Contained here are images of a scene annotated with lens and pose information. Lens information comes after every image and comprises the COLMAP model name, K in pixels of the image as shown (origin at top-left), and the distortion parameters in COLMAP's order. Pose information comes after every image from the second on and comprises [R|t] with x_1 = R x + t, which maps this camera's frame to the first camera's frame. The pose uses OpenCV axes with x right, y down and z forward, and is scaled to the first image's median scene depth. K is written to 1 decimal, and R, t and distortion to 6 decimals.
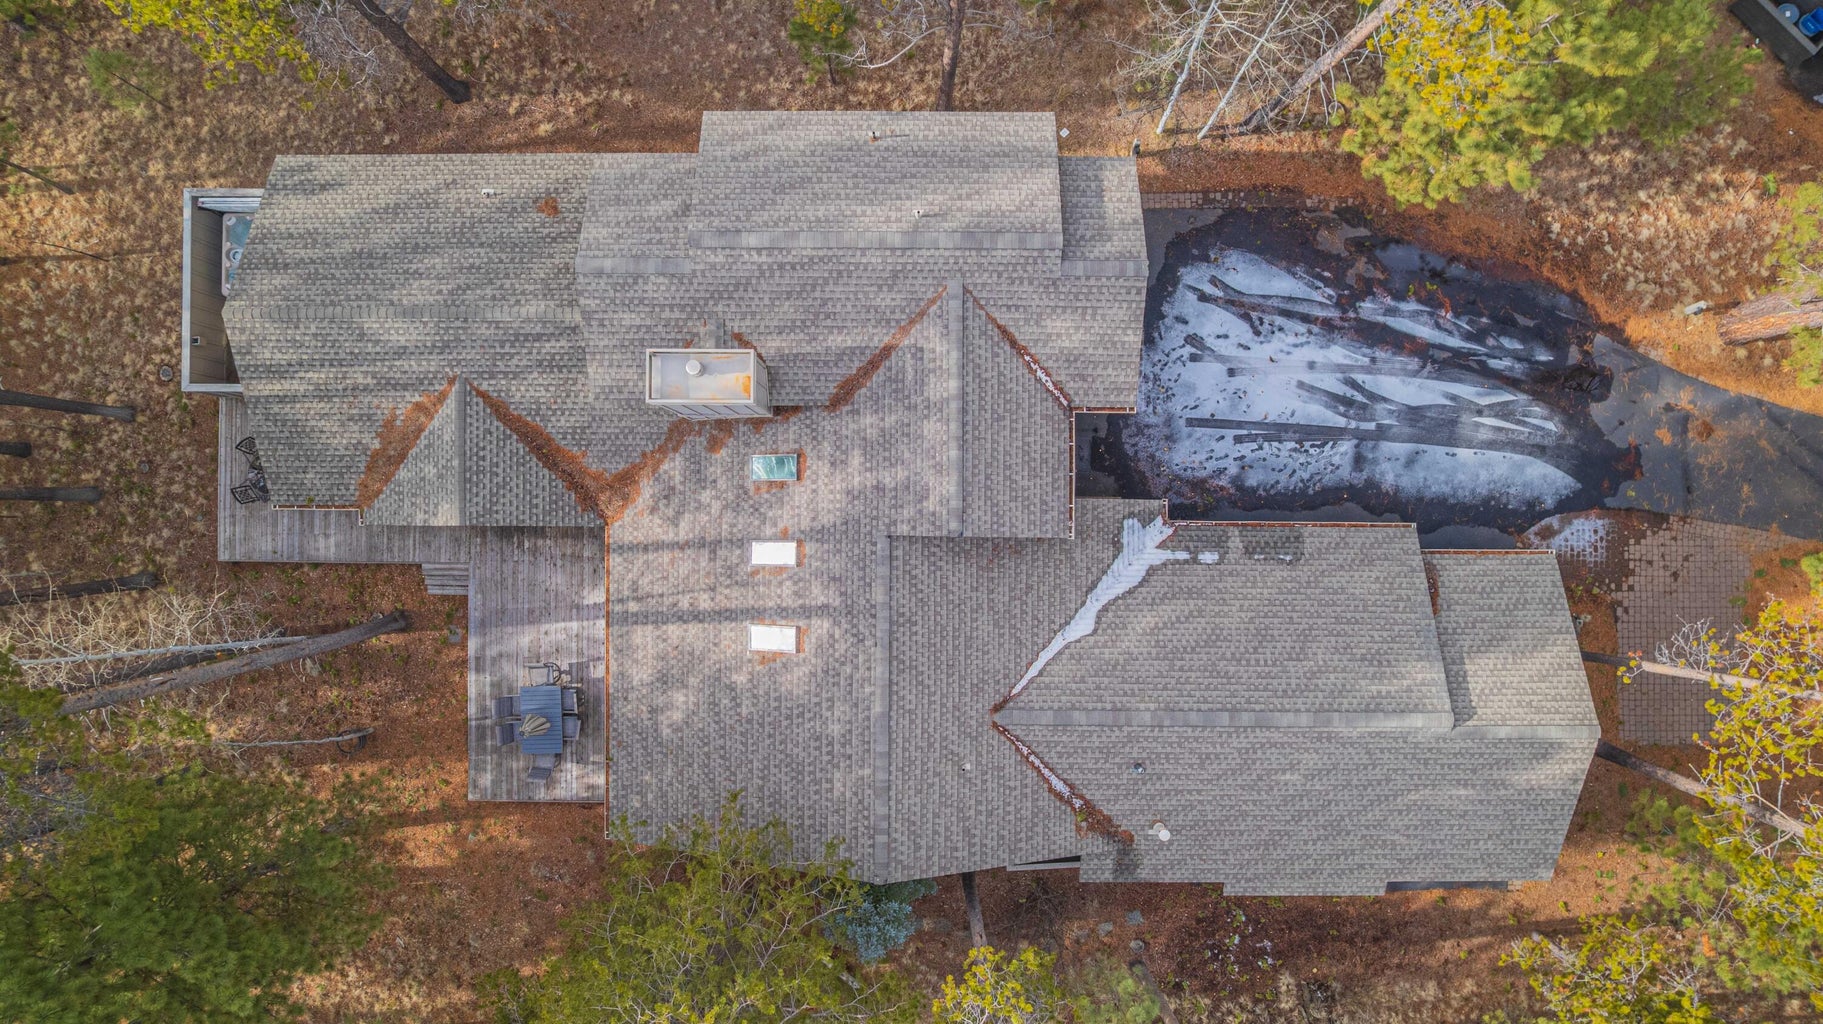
lens RADIAL K [[1163.4, 0, 911.5], [0, 1163.4, 512.0], [0, 0, 1]] dist [-0.035664, 0.002437]
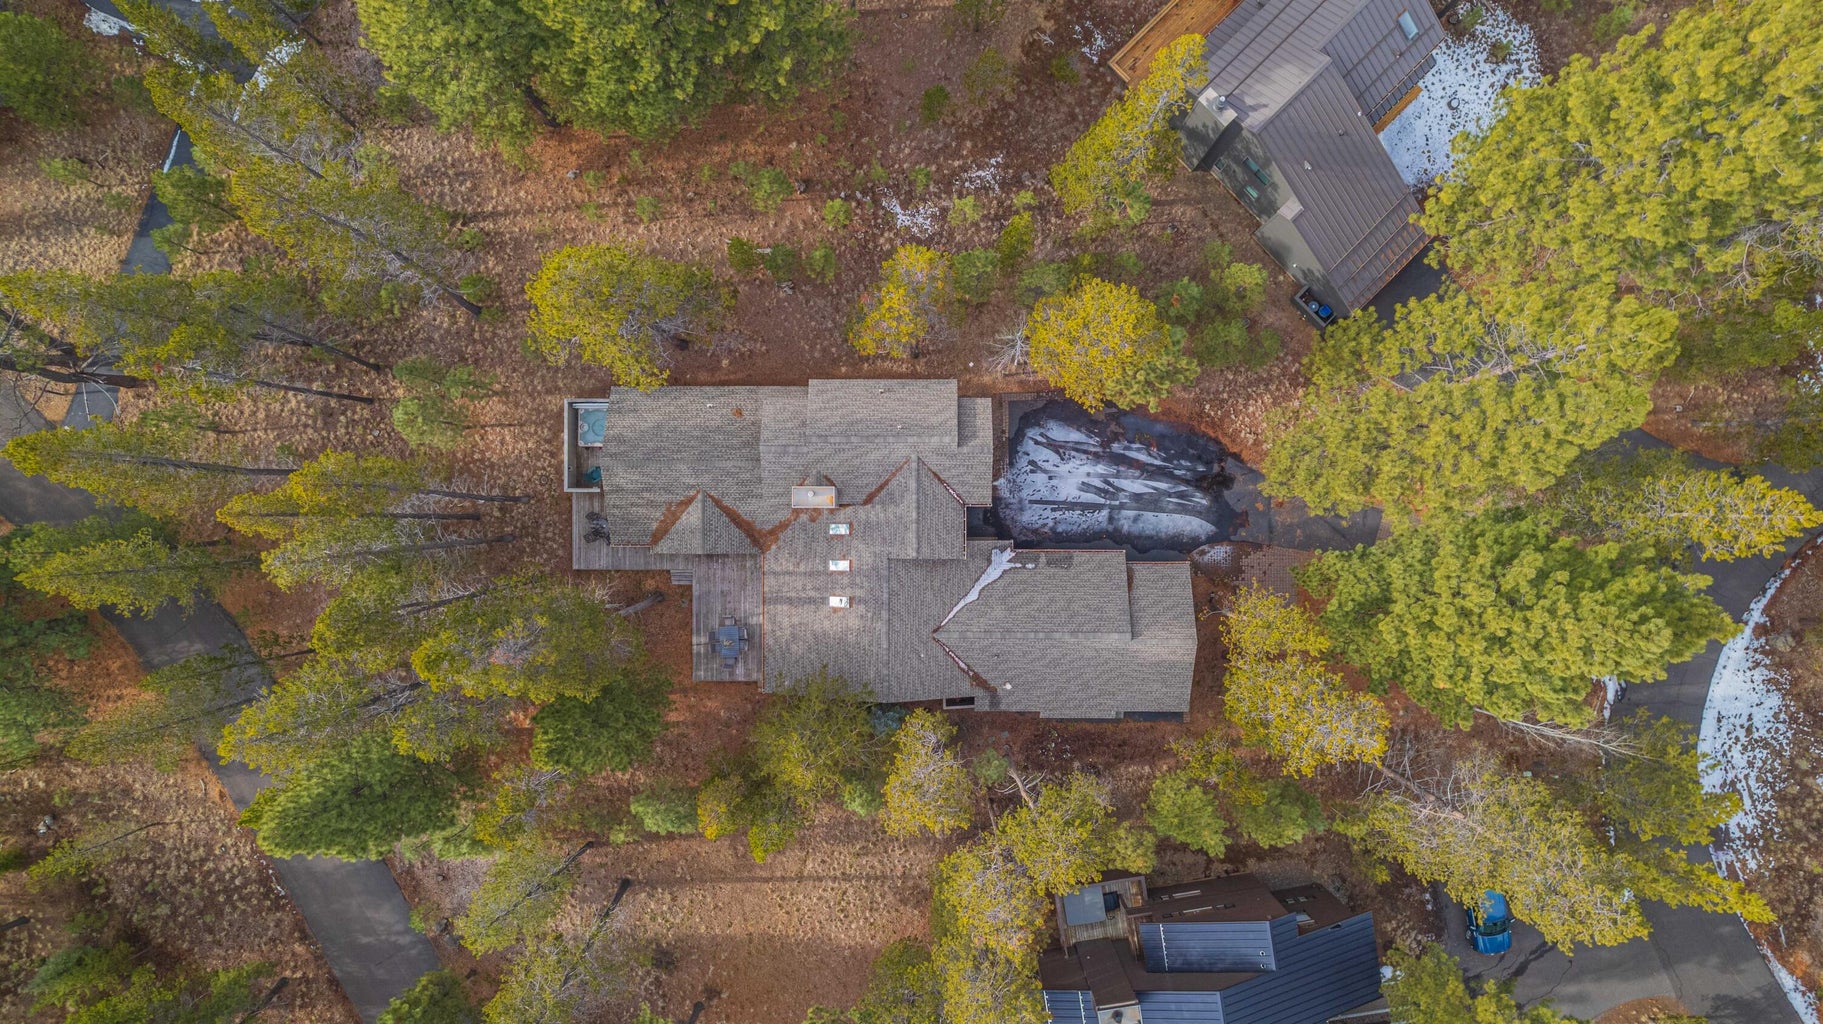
lens RADIAL K [[1163.4, 0, 911.5], [0, 1163.4, 512.0], [0, 0, 1]] dist [-0.035664, 0.002437]
pose [[0.999954, -0.004874, -0.008294, 0.039688], [0.004920, 0.999972, 0.005637, -0.071707], [0.008267, -0.005678, 0.999950, -1.131510]]
